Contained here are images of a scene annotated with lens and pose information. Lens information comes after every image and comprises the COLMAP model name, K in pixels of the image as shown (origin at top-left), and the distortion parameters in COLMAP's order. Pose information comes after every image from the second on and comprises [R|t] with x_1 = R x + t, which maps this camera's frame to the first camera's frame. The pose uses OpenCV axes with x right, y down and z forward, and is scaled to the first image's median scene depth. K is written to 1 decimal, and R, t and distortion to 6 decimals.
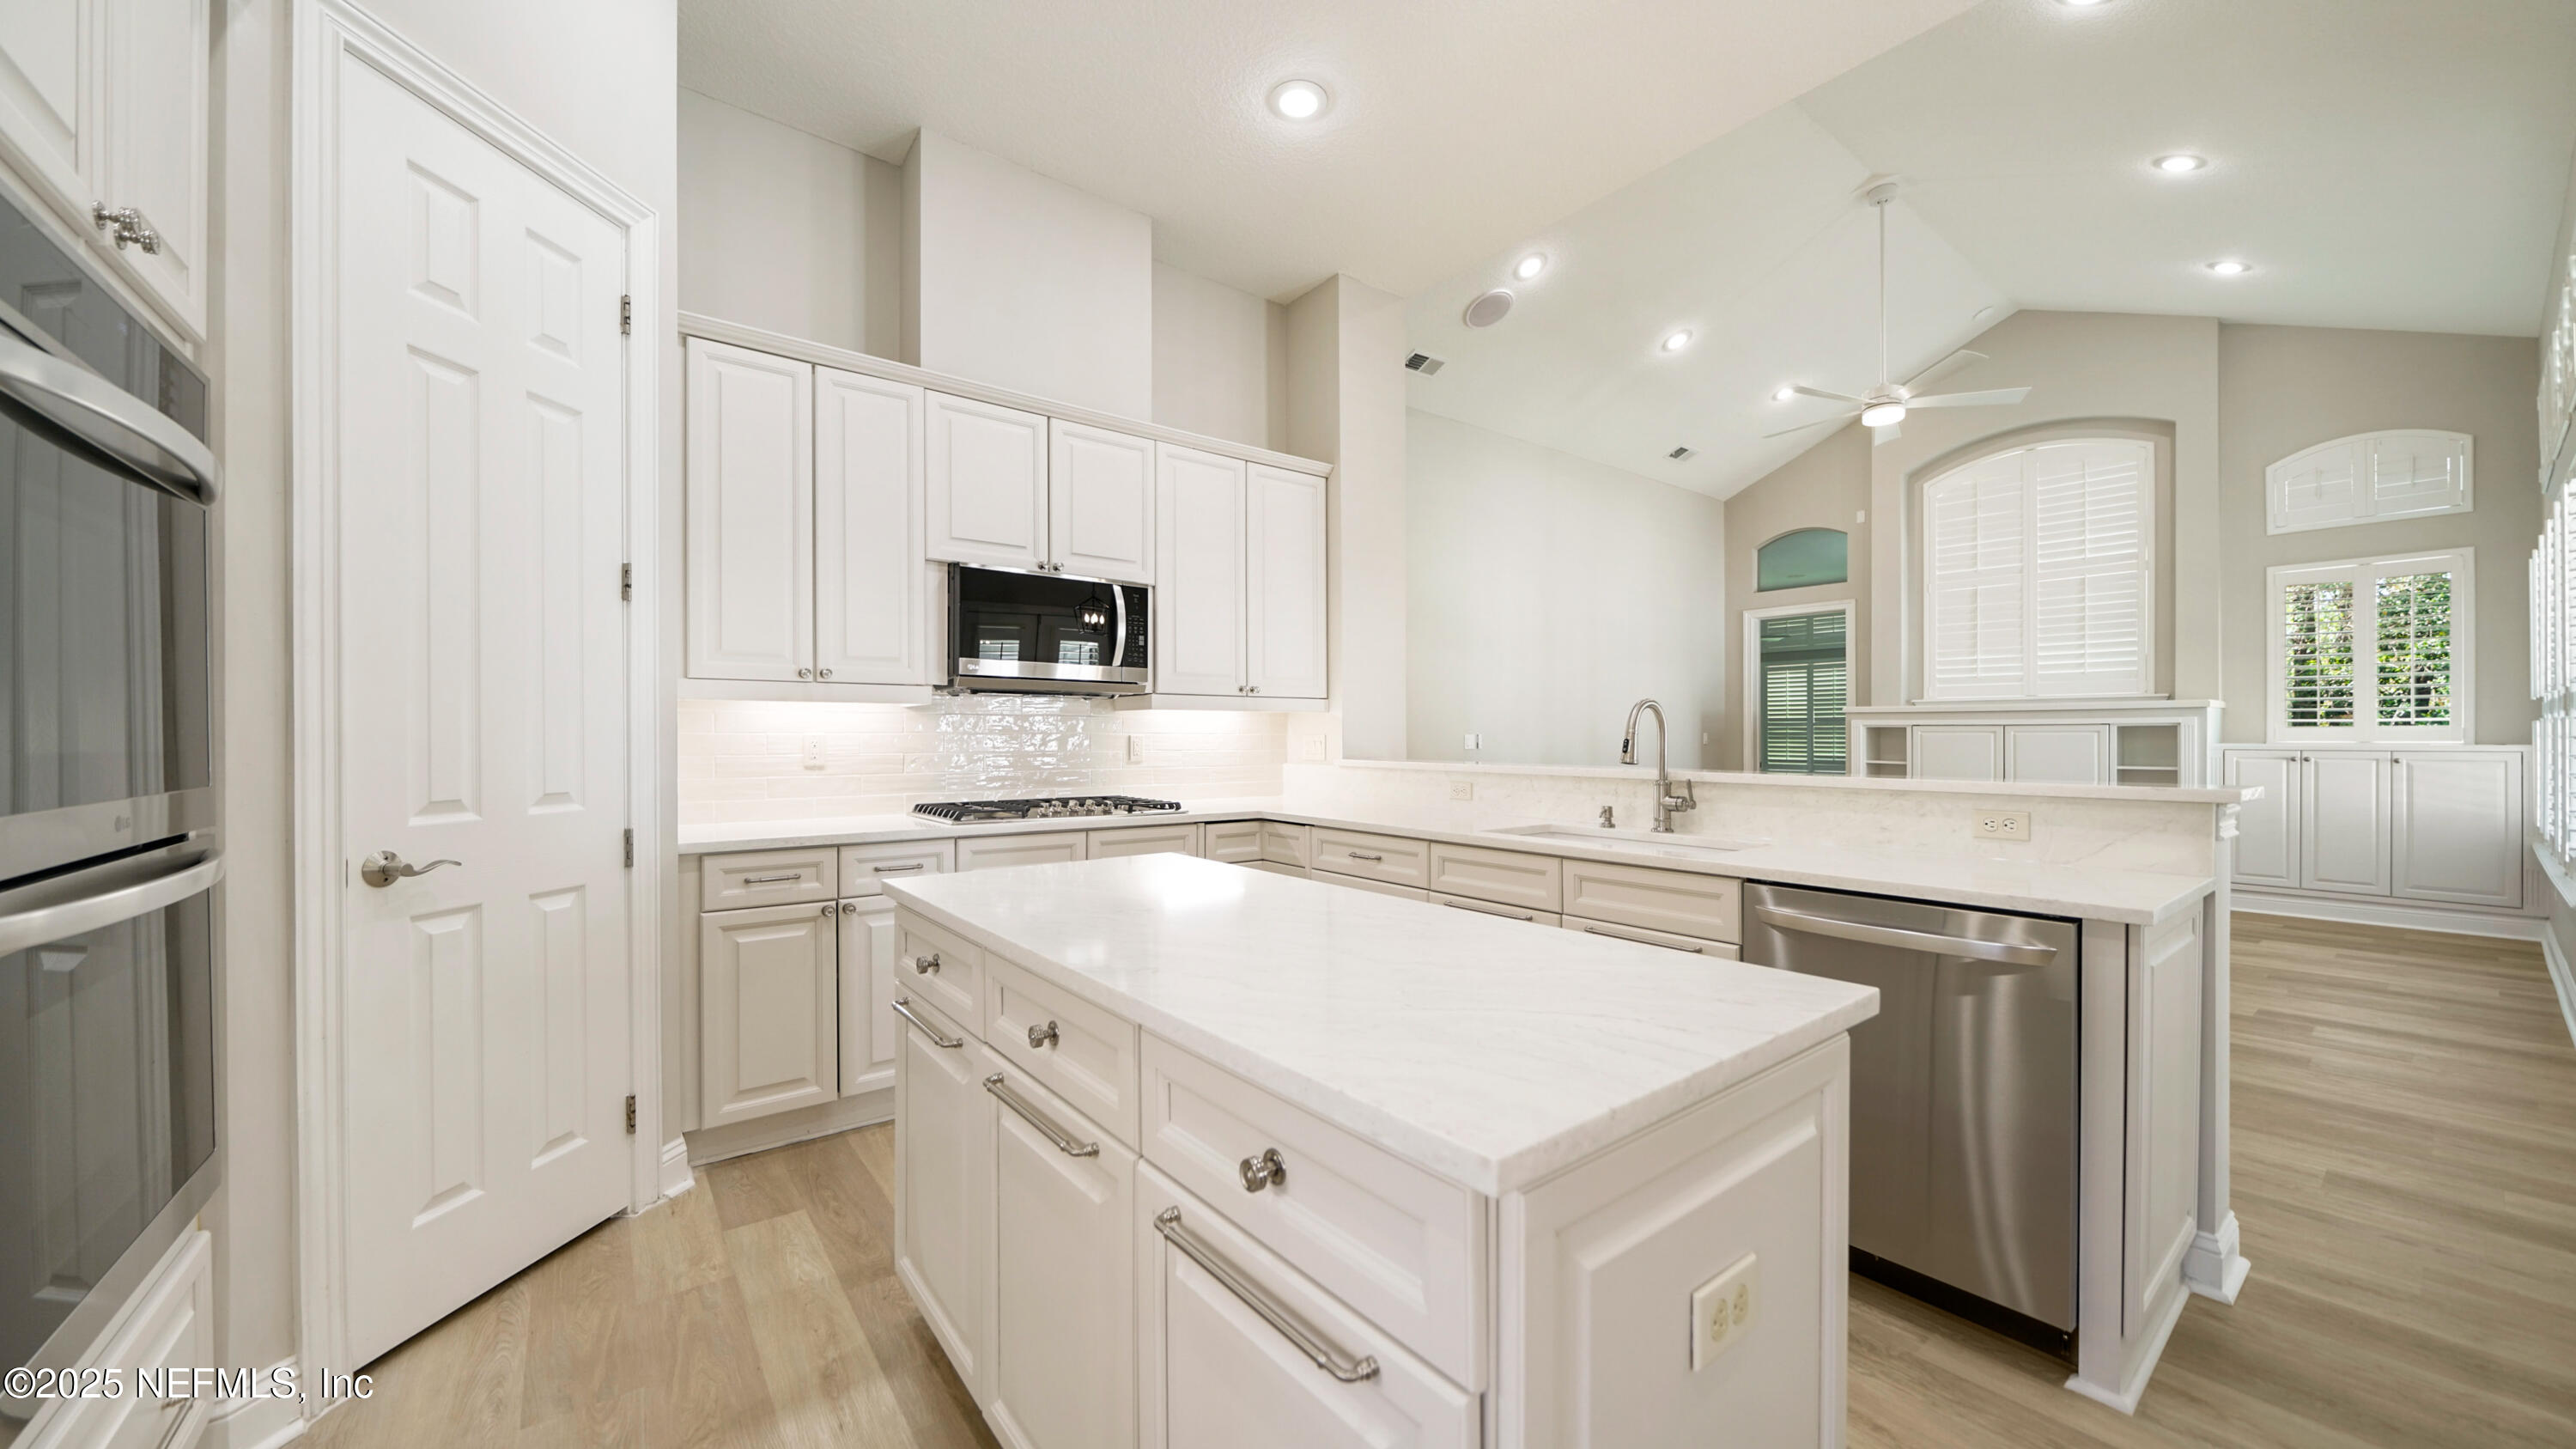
lens RADIAL K [[918.9, 0, 1278.8], [0, 918.9, 734.5], [0, 0, 1]] dist [-0.004838, -0.000402]
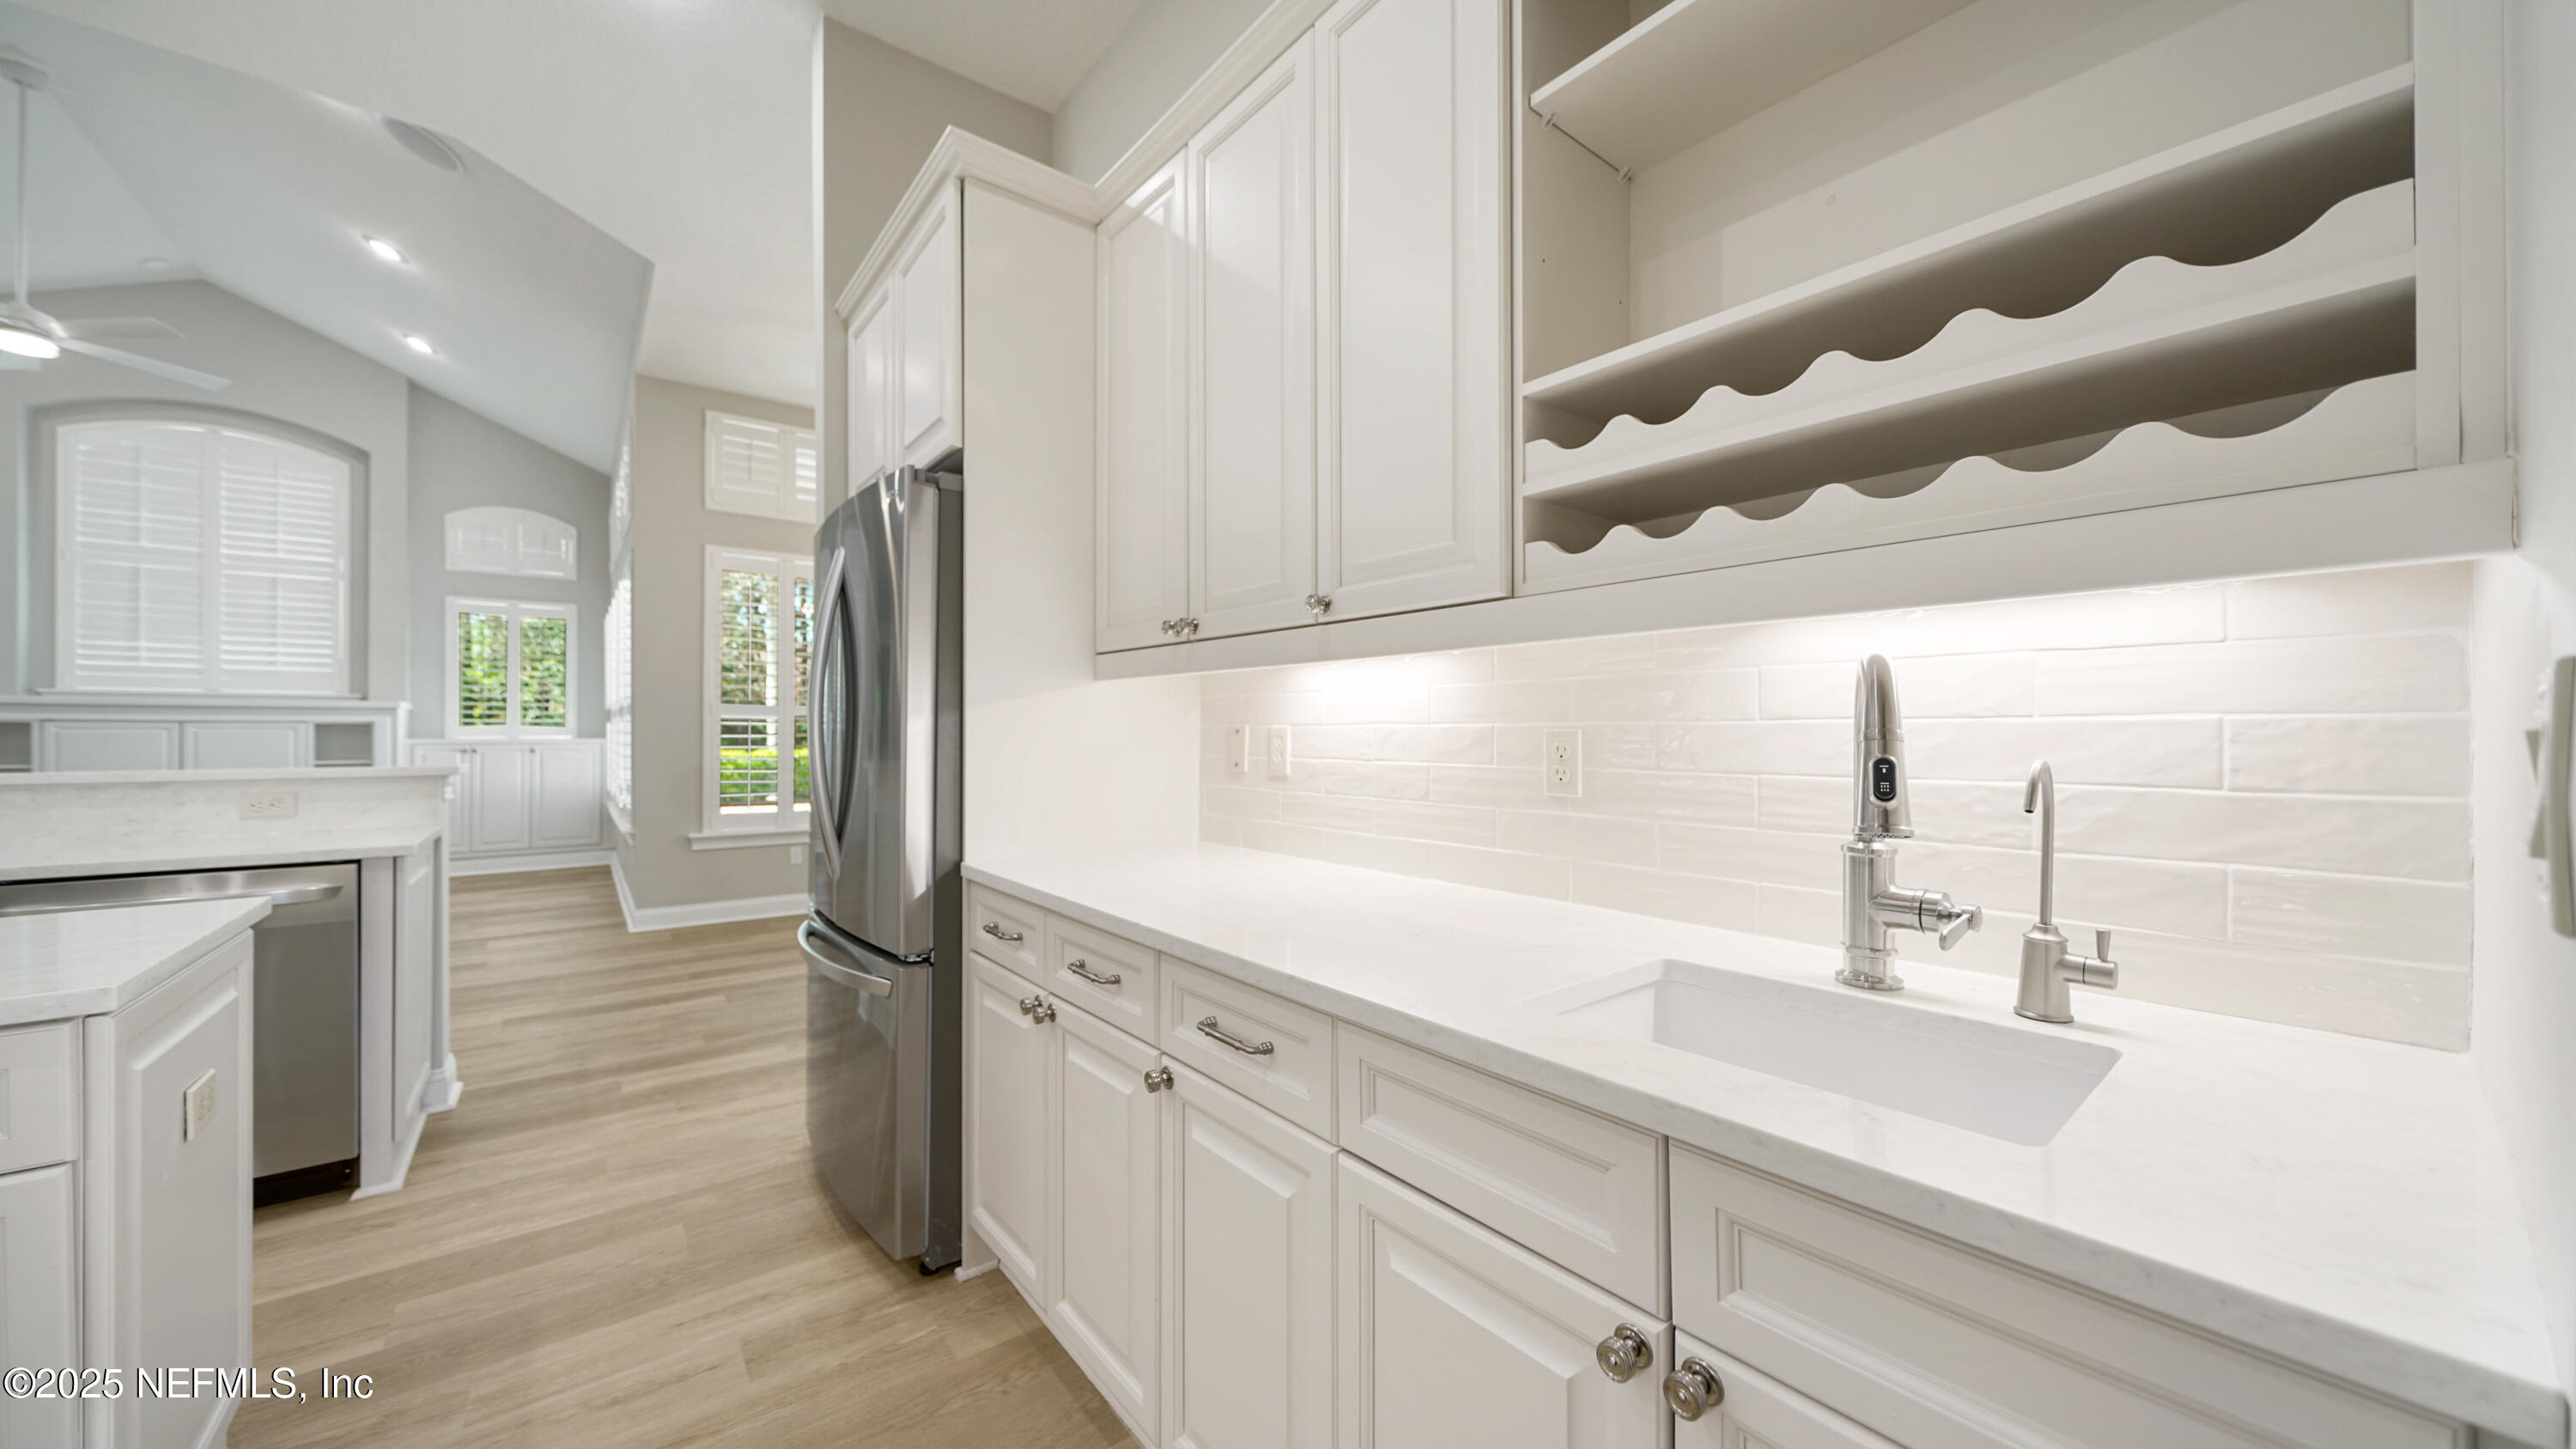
lens RADIAL K [[891.1, 0, 1282.9], [0, 891.1, 732.9], [0, 0, 1]] dist [-0.006591, -0.000260]
pose [[-0.022267, 0.000146, 0.999752, -0.167633], [0.000054, 1.000000, -0.000145, 0.002136], [-0.999752, 0.000051, -0.022267, -0.126254]]
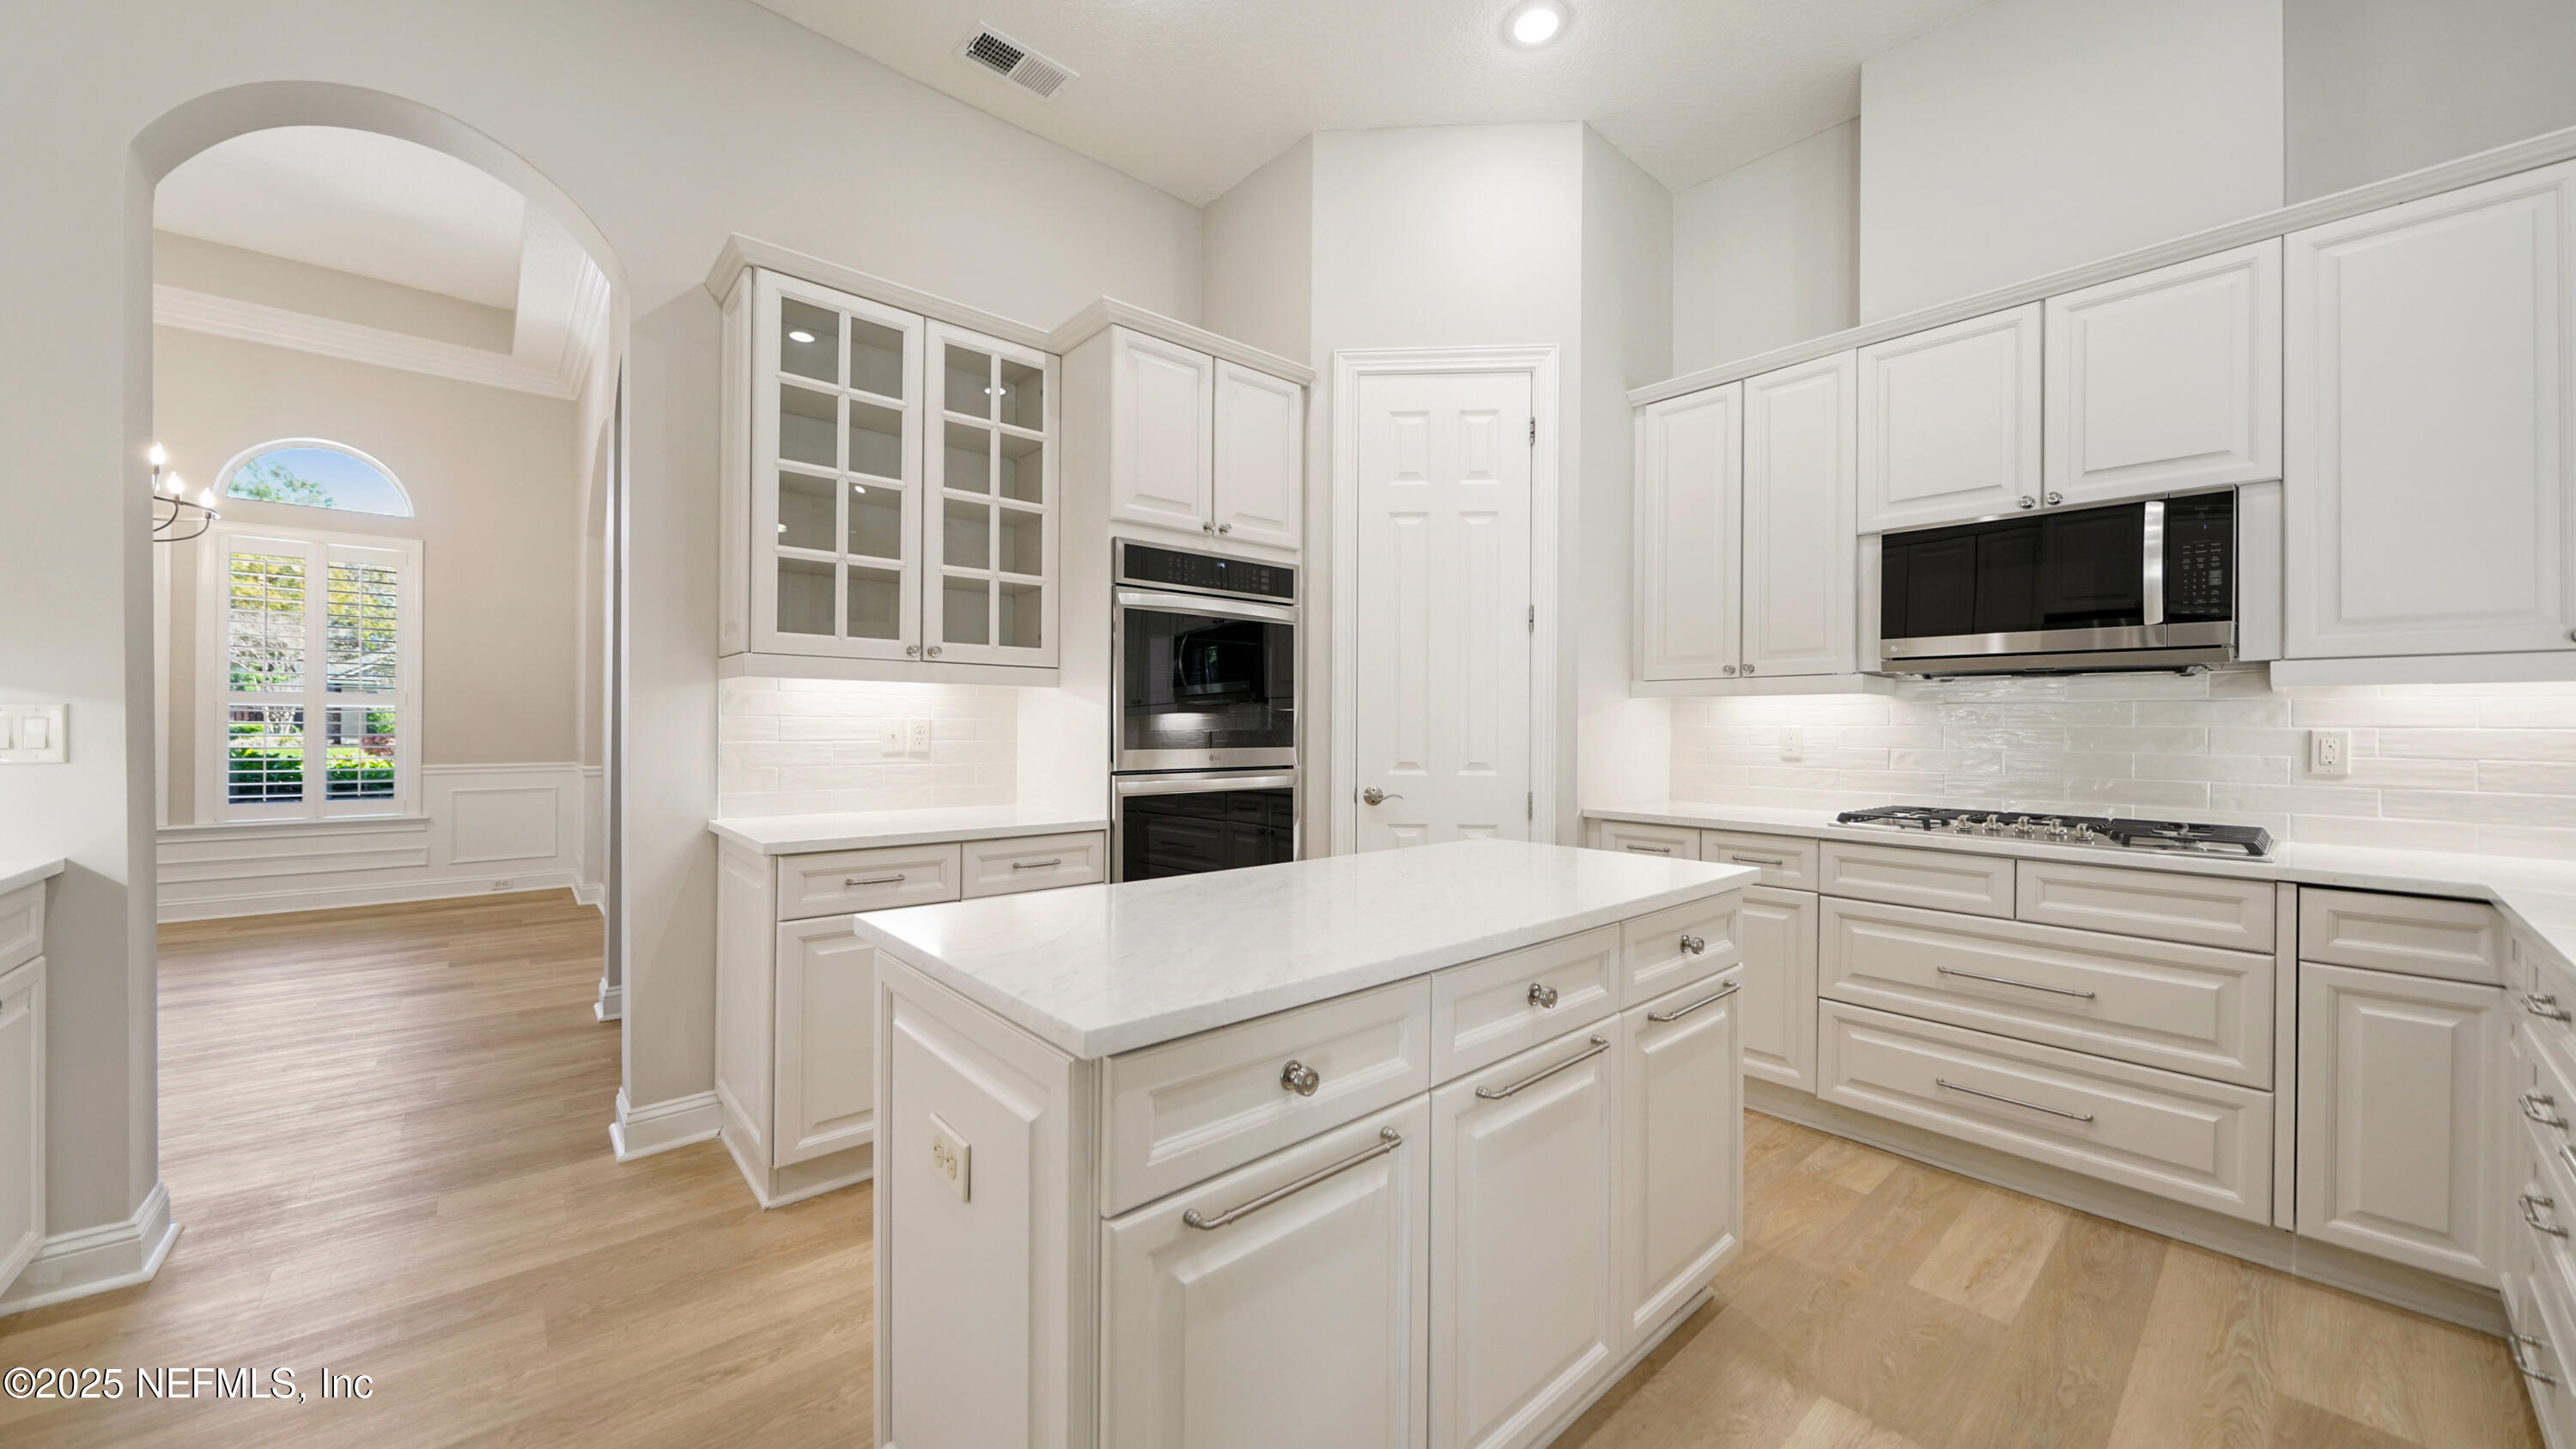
lens RADIAL K [[918.9, 0, 1278.8], [0, 918.9, 734.5], [0, 0, 1]] dist [-0.004838, -0.000402]
pose [[0.065313, 0.009396, -0.997821, 0.299106], [-0.006274, 0.999940, 0.009005, 0.001591], [0.997845, 0.005672, 0.065368, 0.226477]]
